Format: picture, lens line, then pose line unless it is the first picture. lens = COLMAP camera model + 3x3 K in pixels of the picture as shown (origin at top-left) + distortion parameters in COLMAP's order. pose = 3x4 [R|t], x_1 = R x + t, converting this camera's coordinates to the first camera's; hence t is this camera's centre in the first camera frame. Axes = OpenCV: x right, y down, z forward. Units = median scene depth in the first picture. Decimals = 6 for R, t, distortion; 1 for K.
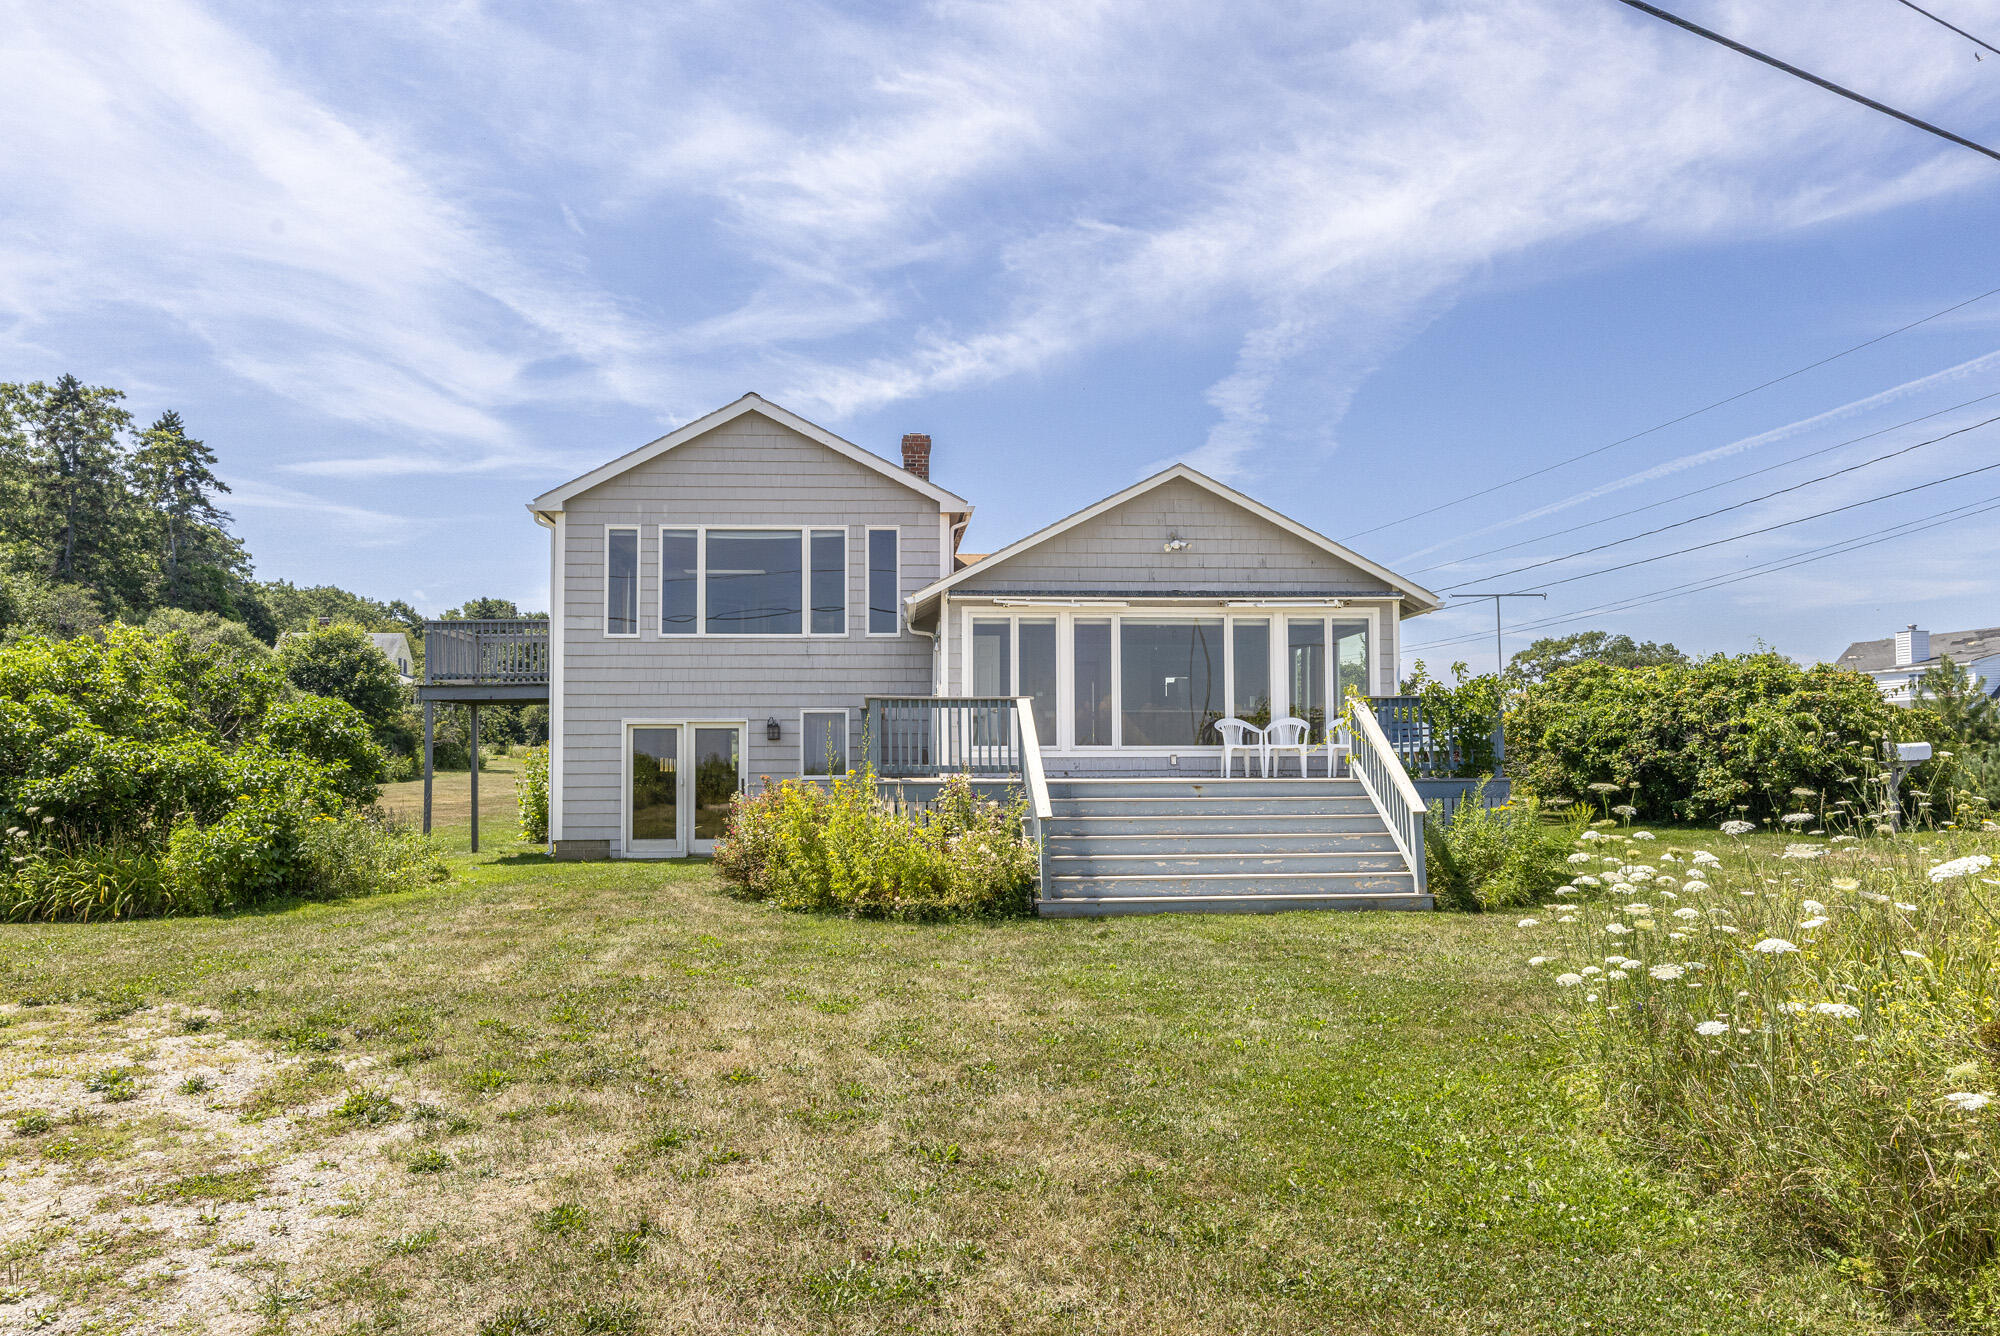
lens RADIAL K [[1133.7, 0, 1000.0], [0, 1133.7, 668.0], [0, 0, 1]] dist [-0.011883, -0.001765]
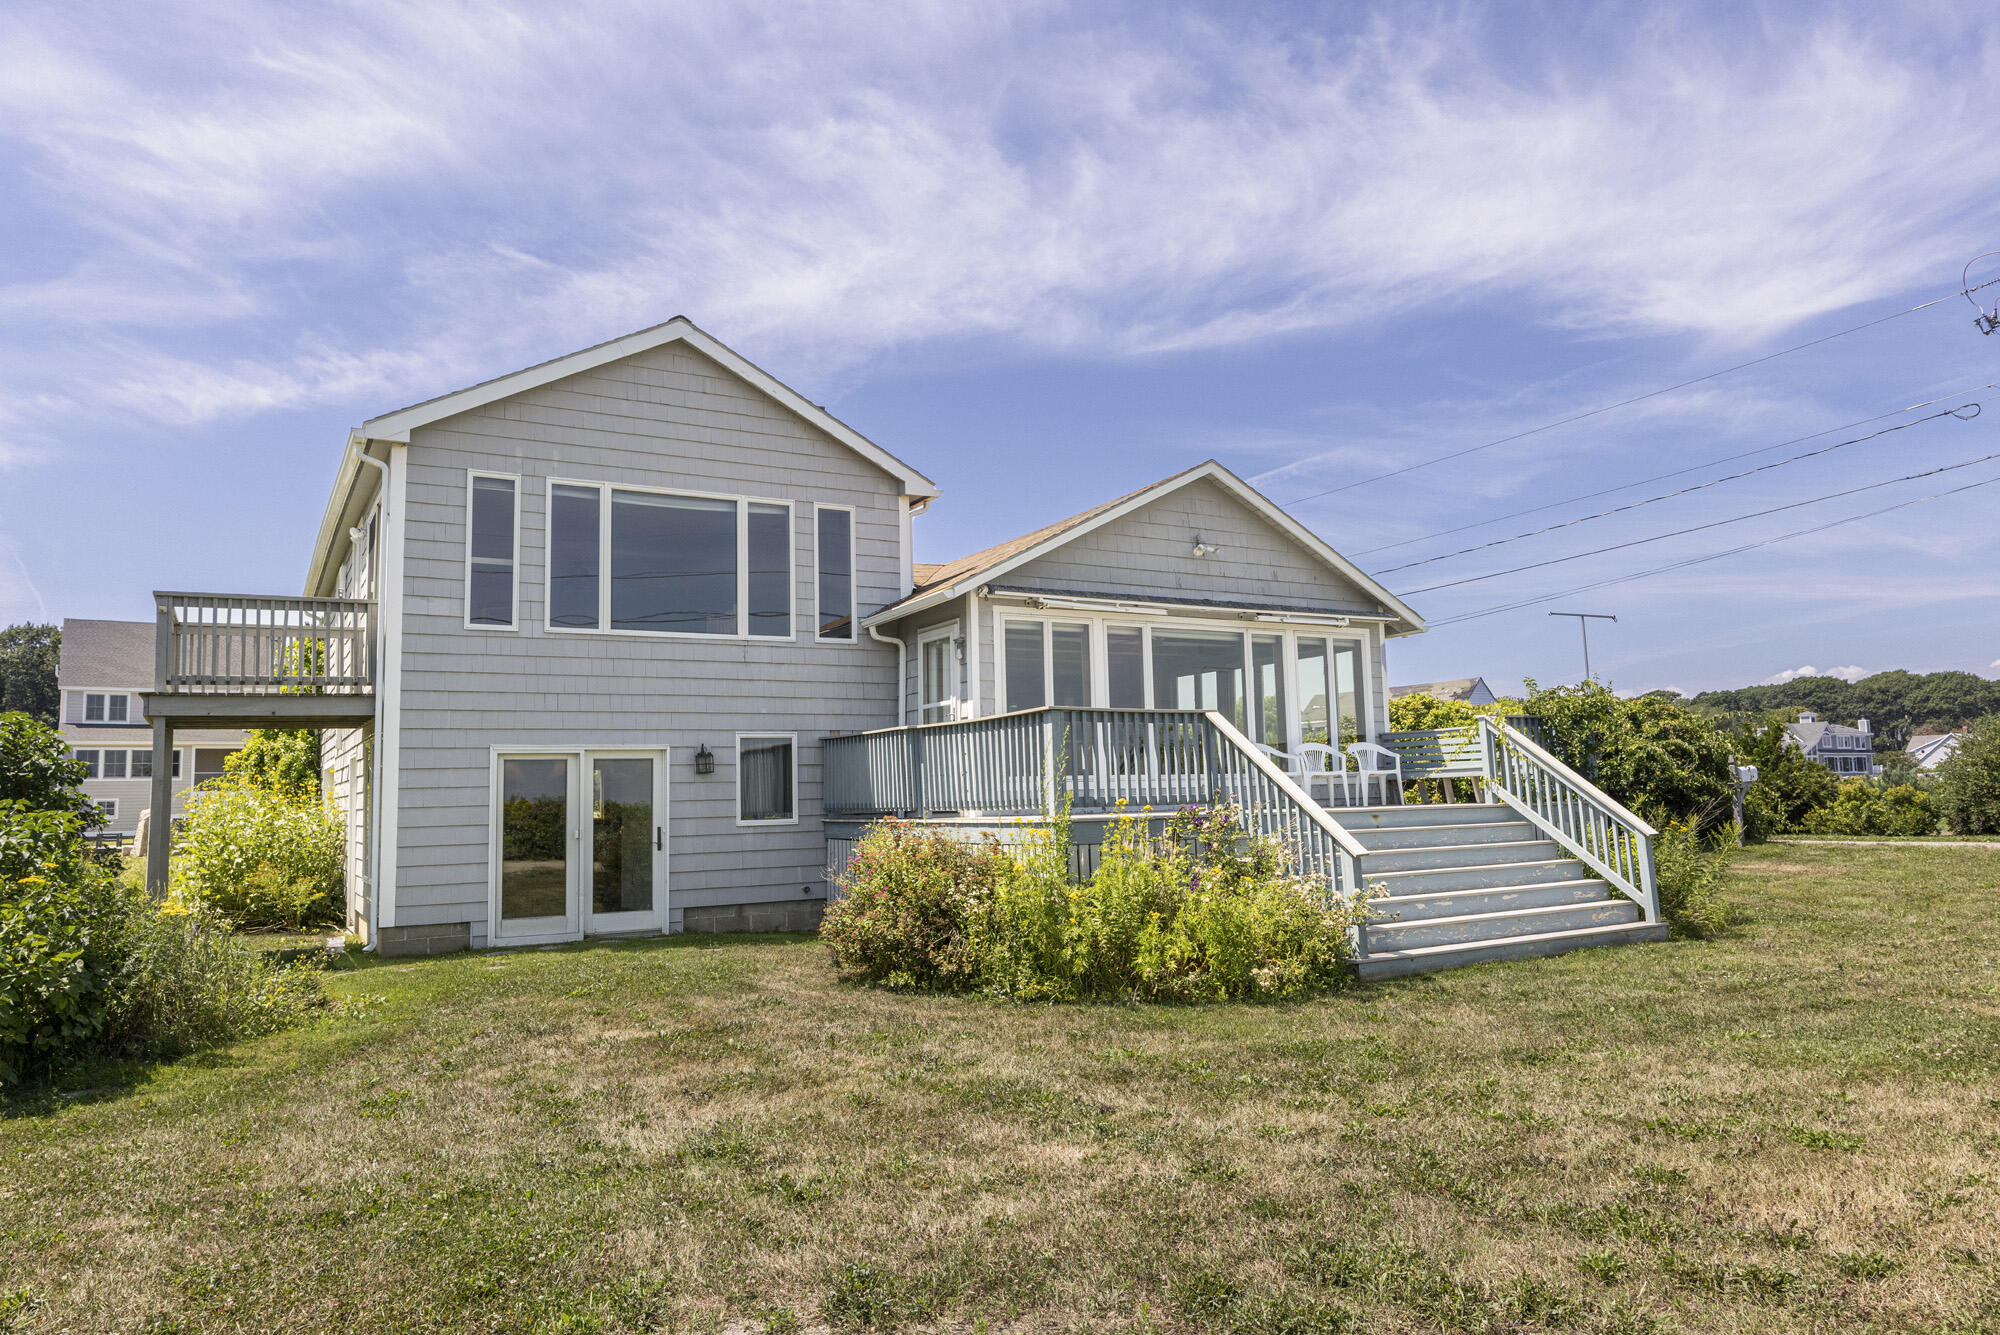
lens RADIAL K [[1167.4, 0, 999.0], [0, 1167.4, 639.6], [0, 0, 1]] dist [0.000174, 0.000145]
pose [[0.914450, 0.035841, 0.403108, -0.335926], [-0.011584, 0.997981, -0.062453, 0.020745], [-0.404532, 0.052441, 0.913019, 0.208952]]
